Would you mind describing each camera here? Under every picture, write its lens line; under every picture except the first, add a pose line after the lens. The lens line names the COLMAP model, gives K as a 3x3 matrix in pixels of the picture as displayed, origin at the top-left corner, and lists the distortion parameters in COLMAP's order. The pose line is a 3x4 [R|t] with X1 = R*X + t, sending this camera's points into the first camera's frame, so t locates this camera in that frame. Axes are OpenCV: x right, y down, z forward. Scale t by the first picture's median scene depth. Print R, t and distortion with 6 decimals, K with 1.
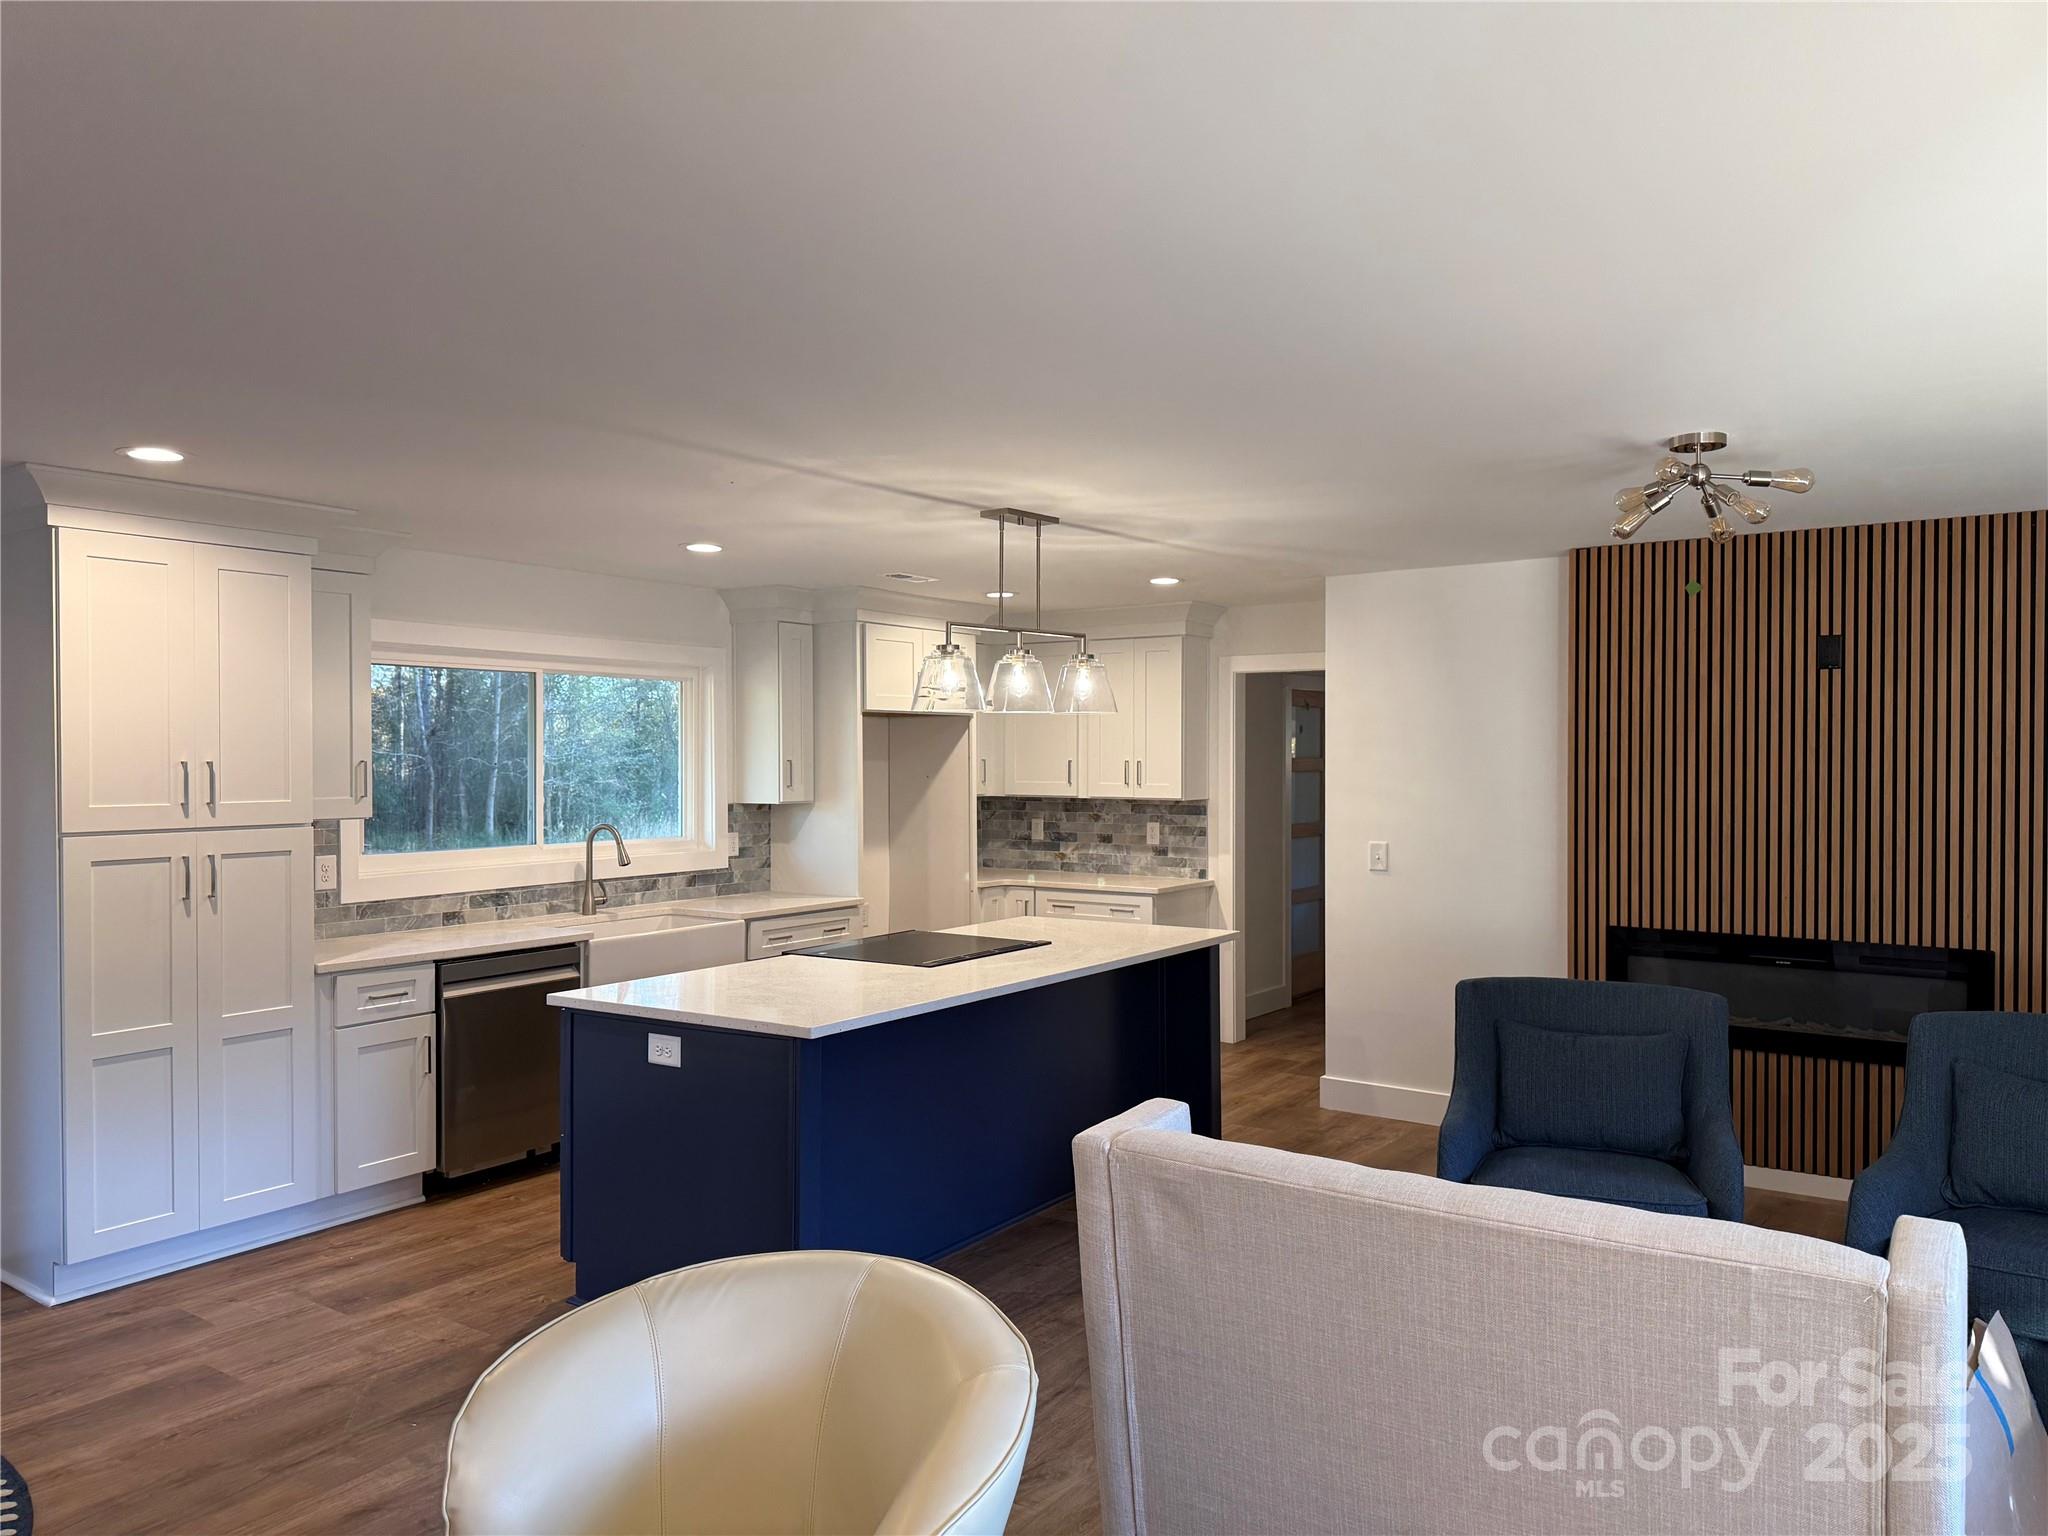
lens RADIAL K [[1439.4, 0, 1024.0], [0, 1439.4, 768.0], [0, 0, 1]] dist [0.098046, -0.079401]
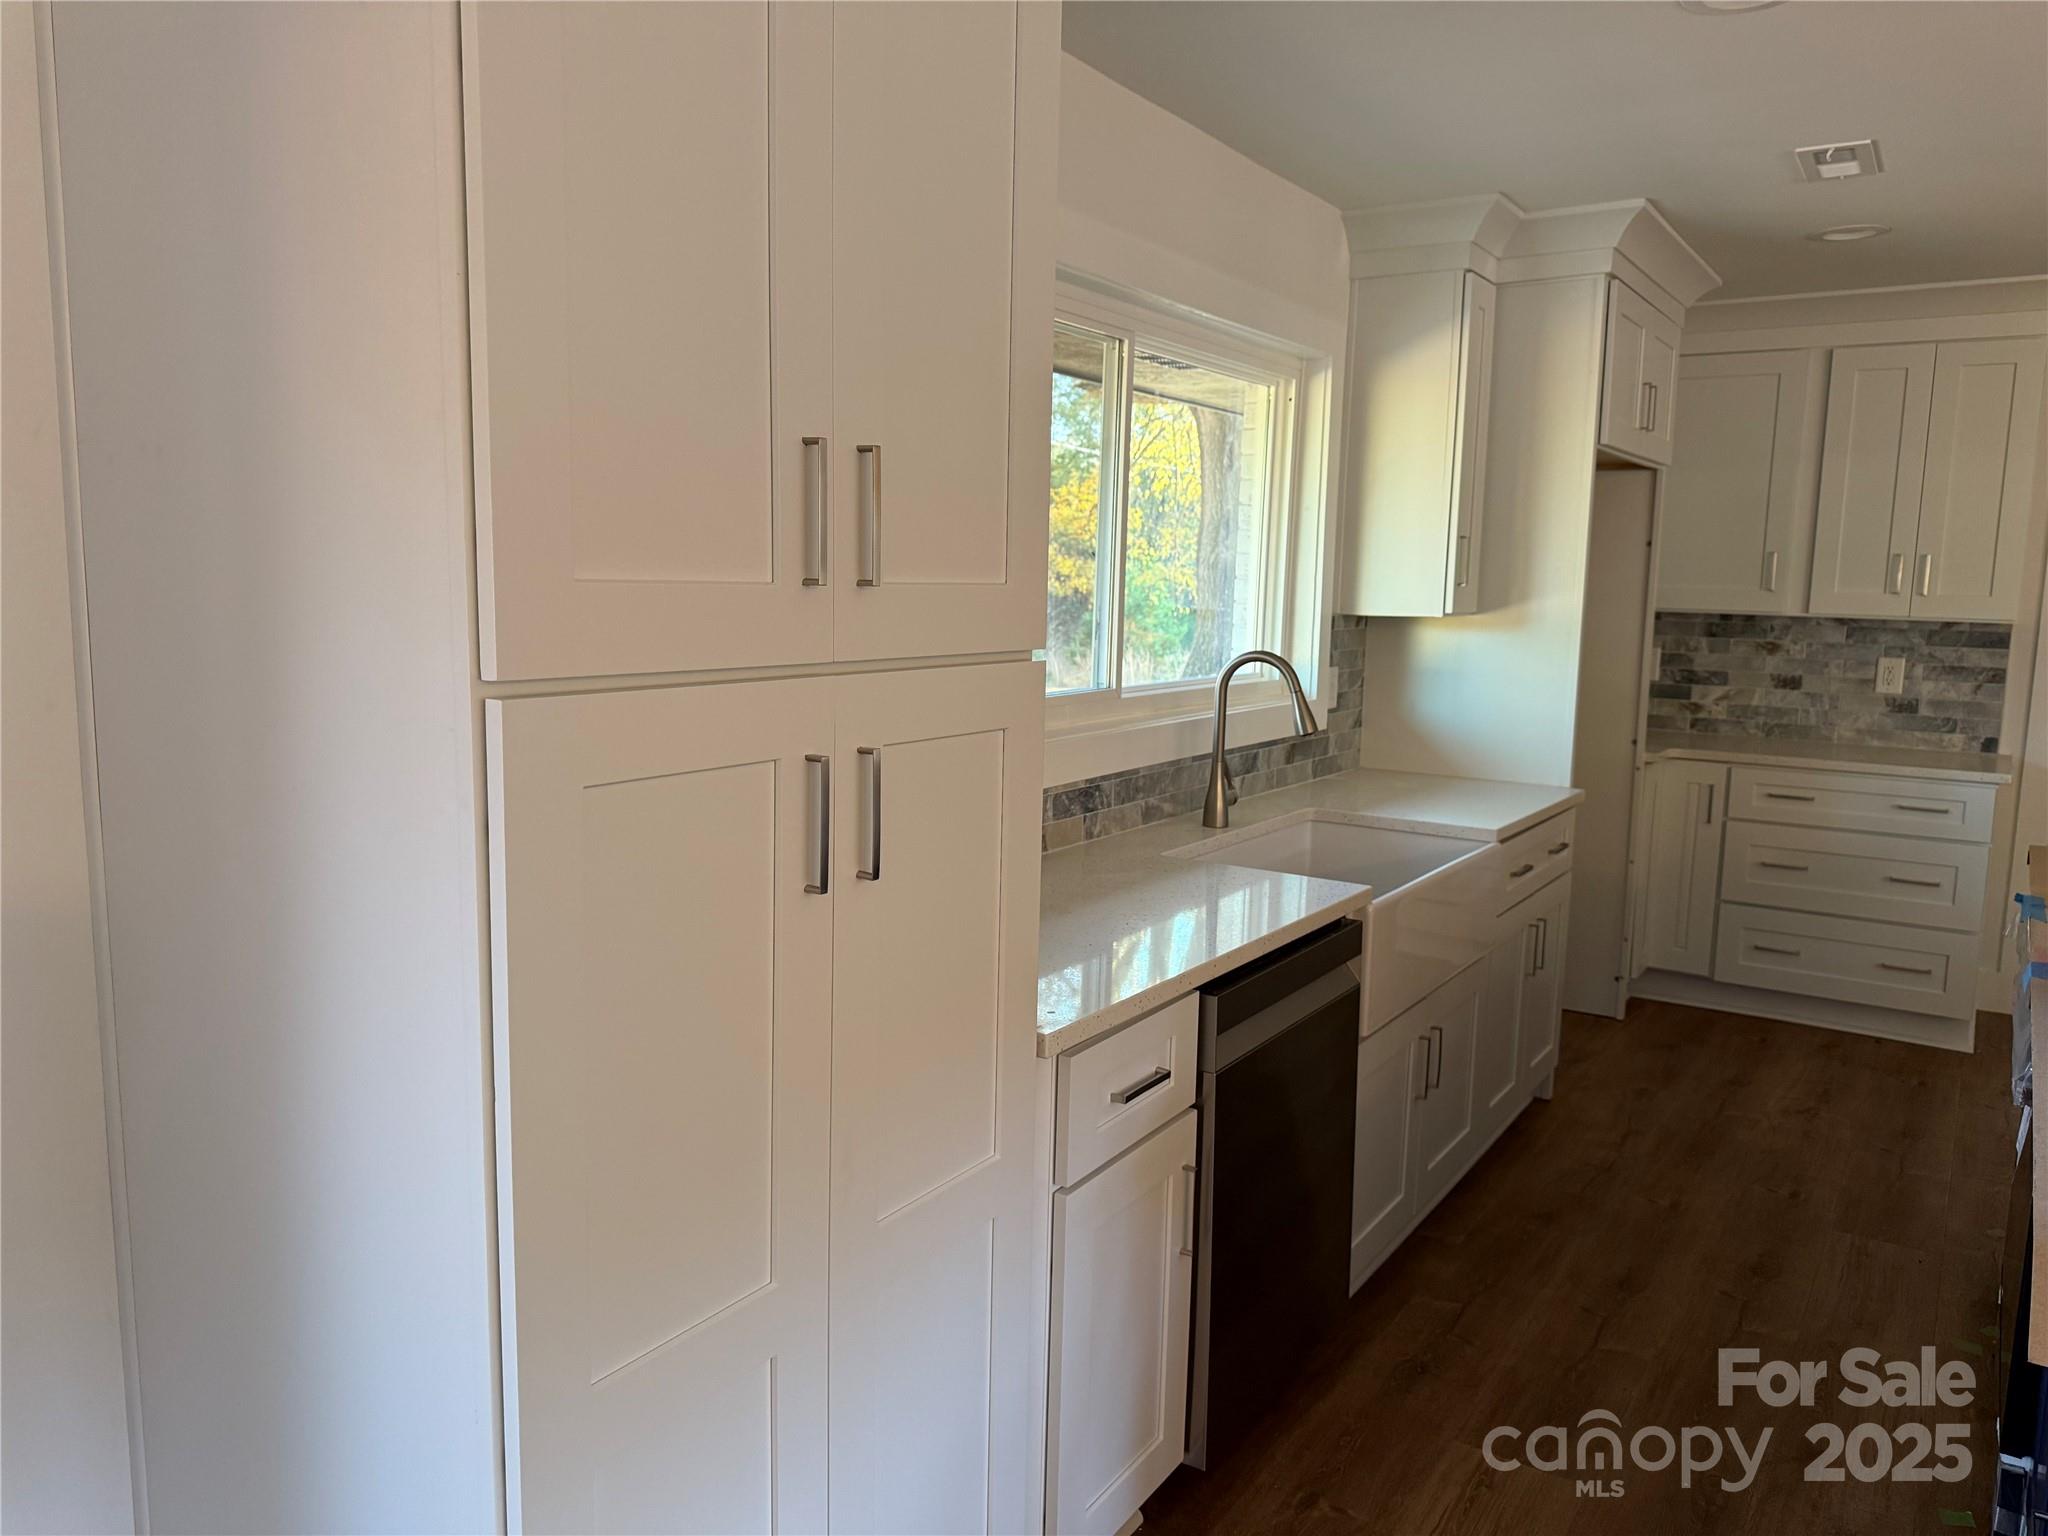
lens RADIAL K [[1459.9, 0, 1024.0], [0, 1459.9, 768.0], [0, 0, 1]] dist [0.060418, -0.089183]
pose [[0.999638, 0.018797, 0.019273, -0.395650], [-0.021084, 0.991766, 0.126312, 0.017448], [-0.016741, -0.126673, 0.991803, 0.517023]]
